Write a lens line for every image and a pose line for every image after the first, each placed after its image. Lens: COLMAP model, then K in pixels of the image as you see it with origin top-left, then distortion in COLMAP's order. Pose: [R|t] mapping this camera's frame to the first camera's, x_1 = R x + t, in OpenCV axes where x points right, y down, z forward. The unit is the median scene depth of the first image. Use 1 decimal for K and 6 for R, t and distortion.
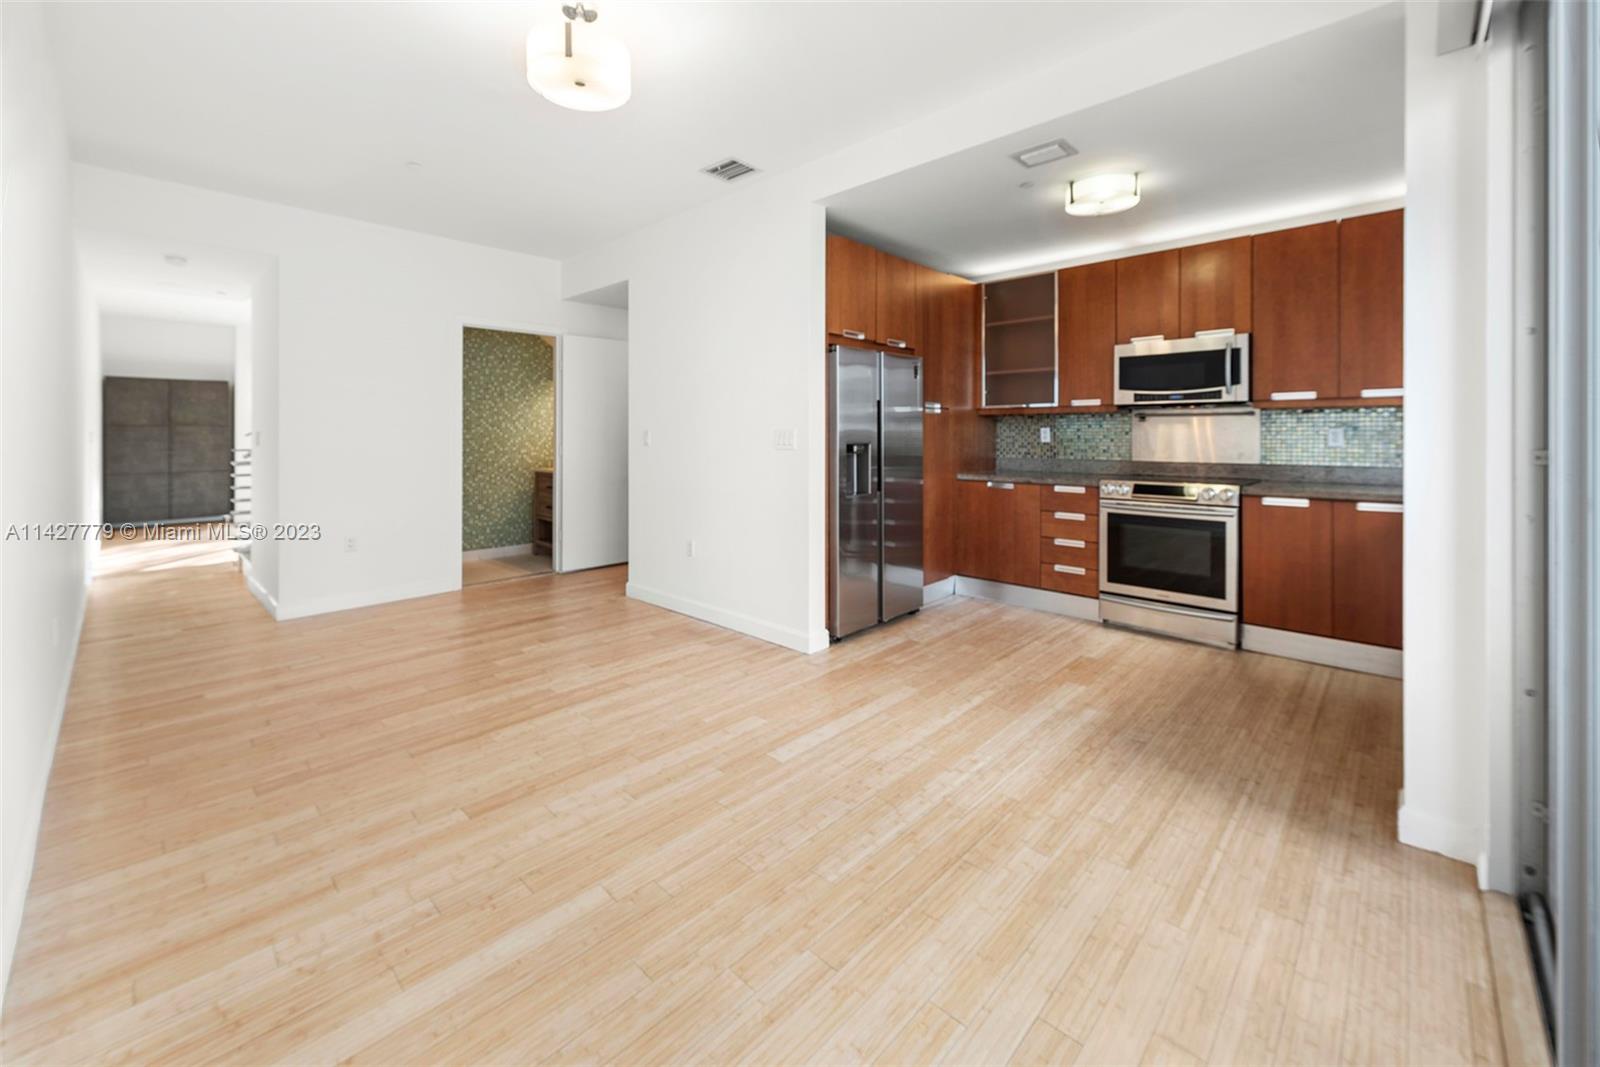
lens RADIAL K [[640.0, 0, 797.5], [0, 640.0, 436.4], [0, 0, 1]] dist [0.001458, 0.000027]
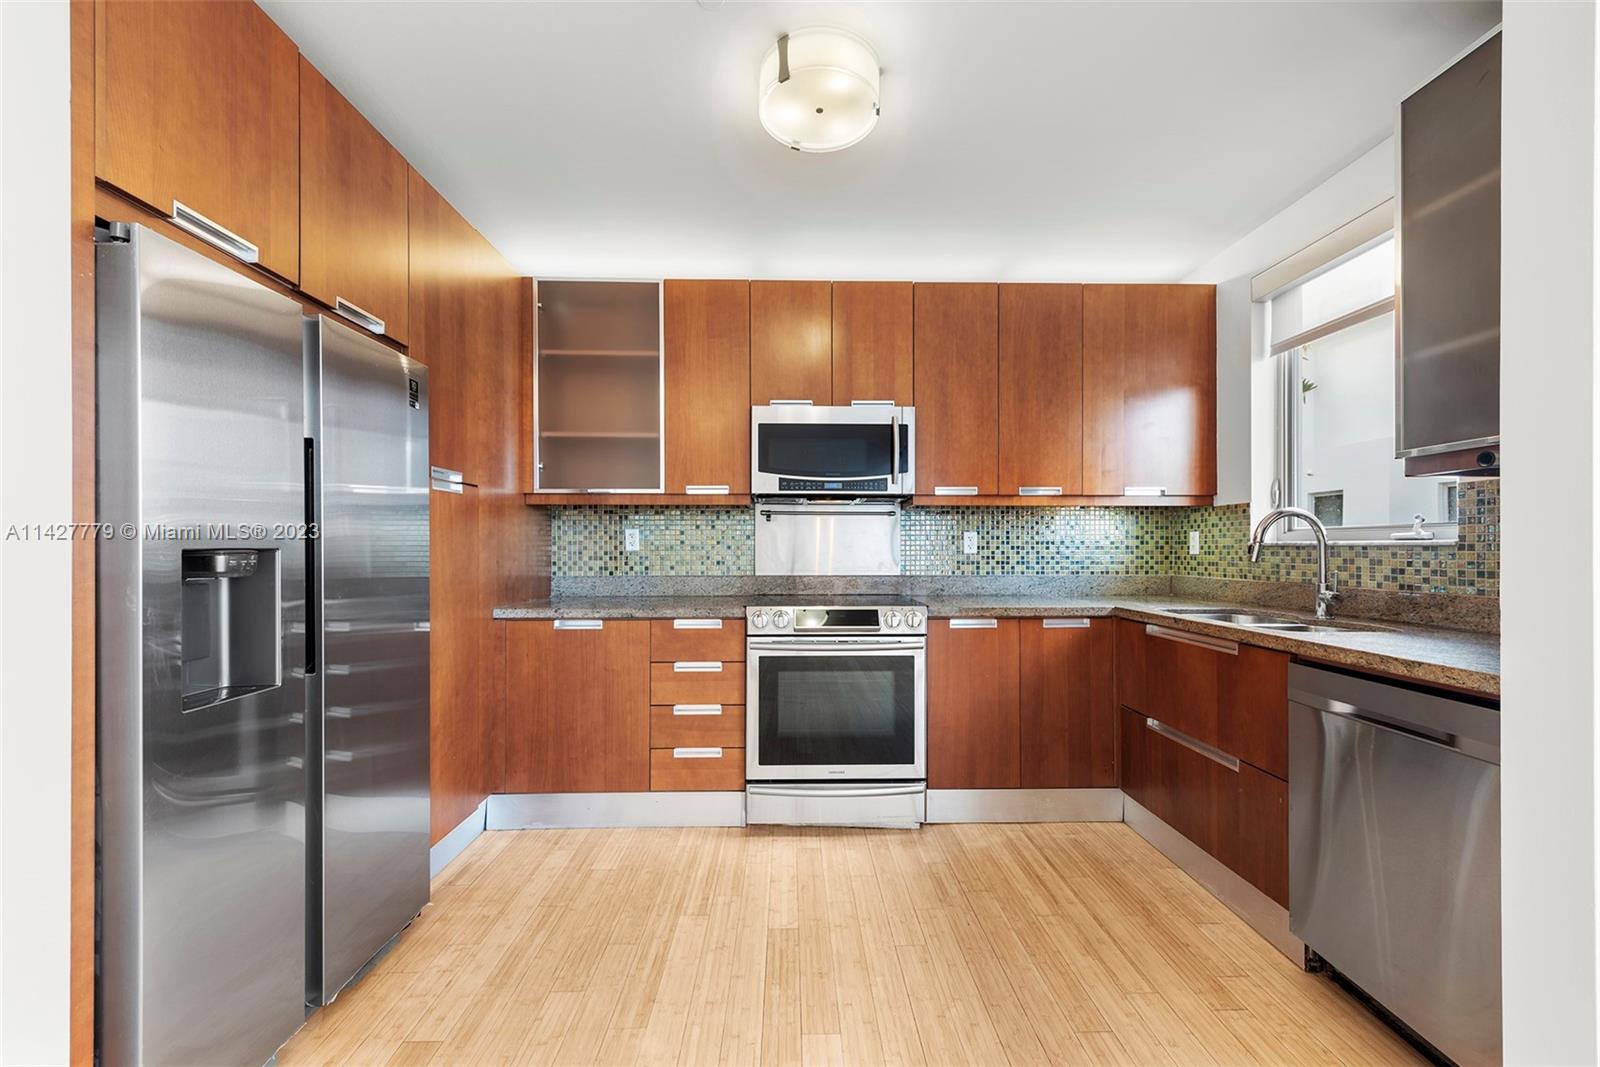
lens RADIAL K [[631.0, 0, 805.0], [0, 631.0, 548.0], [0, 0, 1]] dist [0.010645, 0.000028]
pose [[0.705483, 0.002194, 0.708724, 0.063114], [0.002622, 0.999980, -0.005705, 0.012437], [-0.708722, 0.005884, 0.705463, 0.500565]]
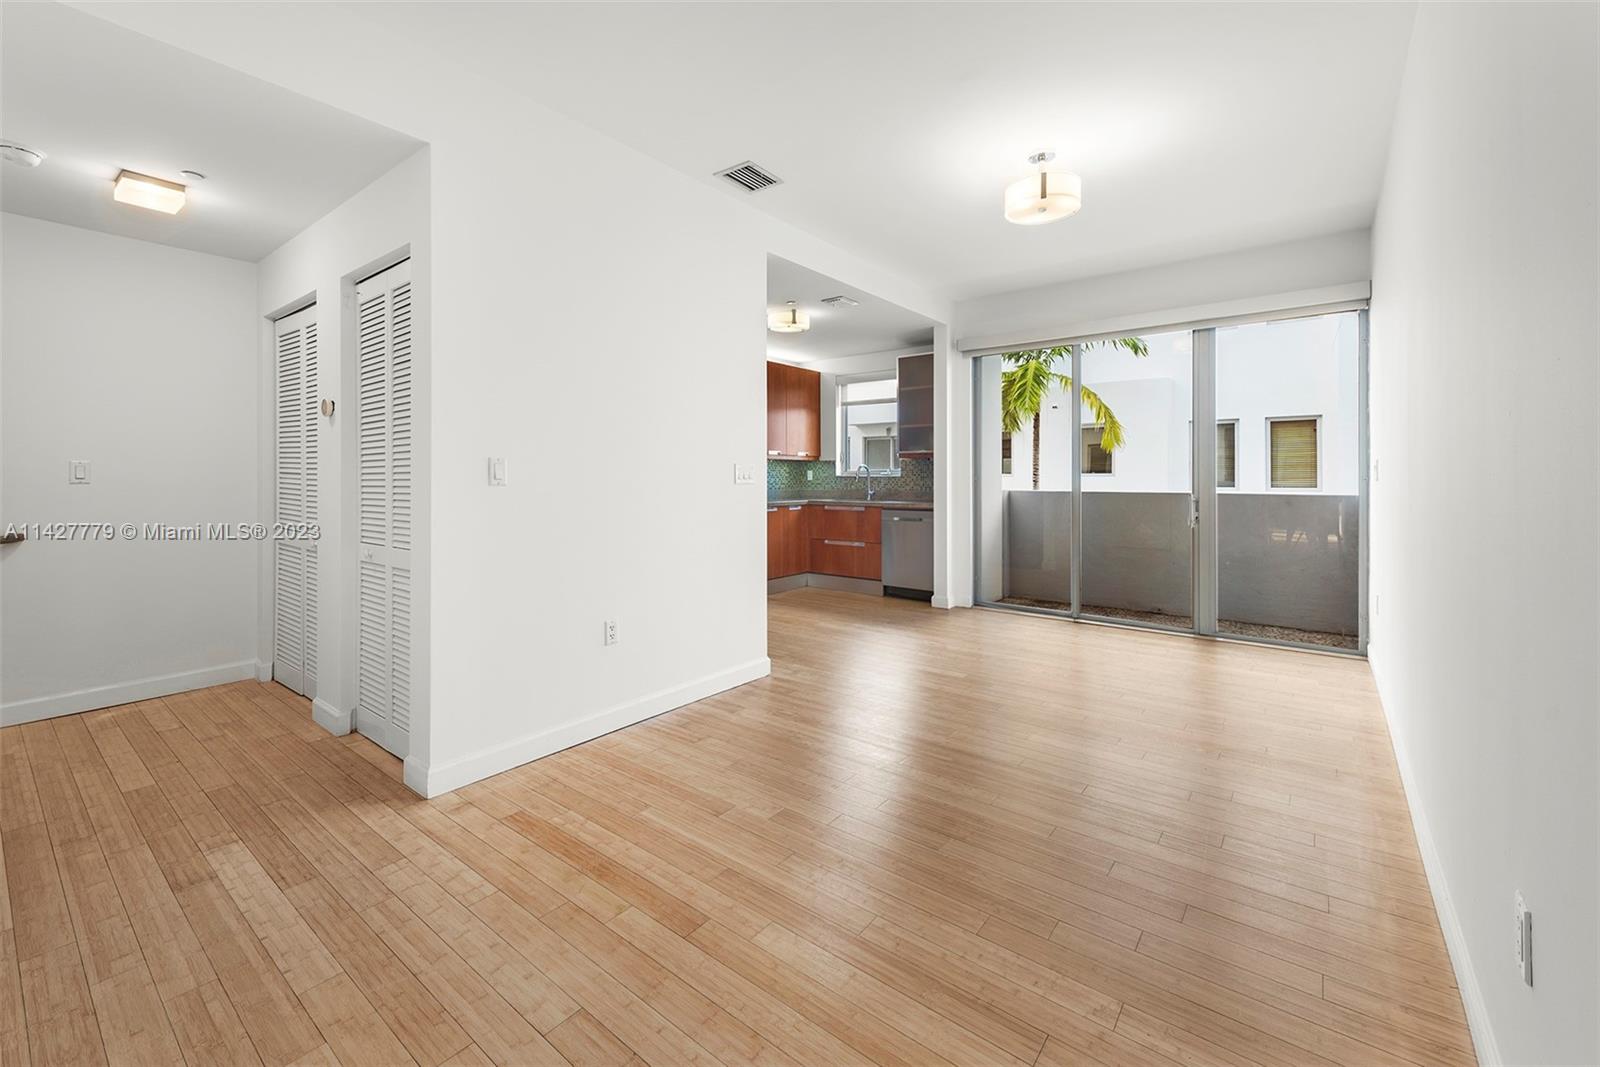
lens RADIAL K [[659.2, 0, 796.4], [0, 659.2, 478.4], [0, 0, 1]] dist [0.002739, 0.000158]
pose [[-0.094525, -0.000418, 0.995522, -0.934049], [0.006083, 0.999981, 0.000998, 0.009924], [-0.995504, 0.006150, -0.094520, 0.913142]]
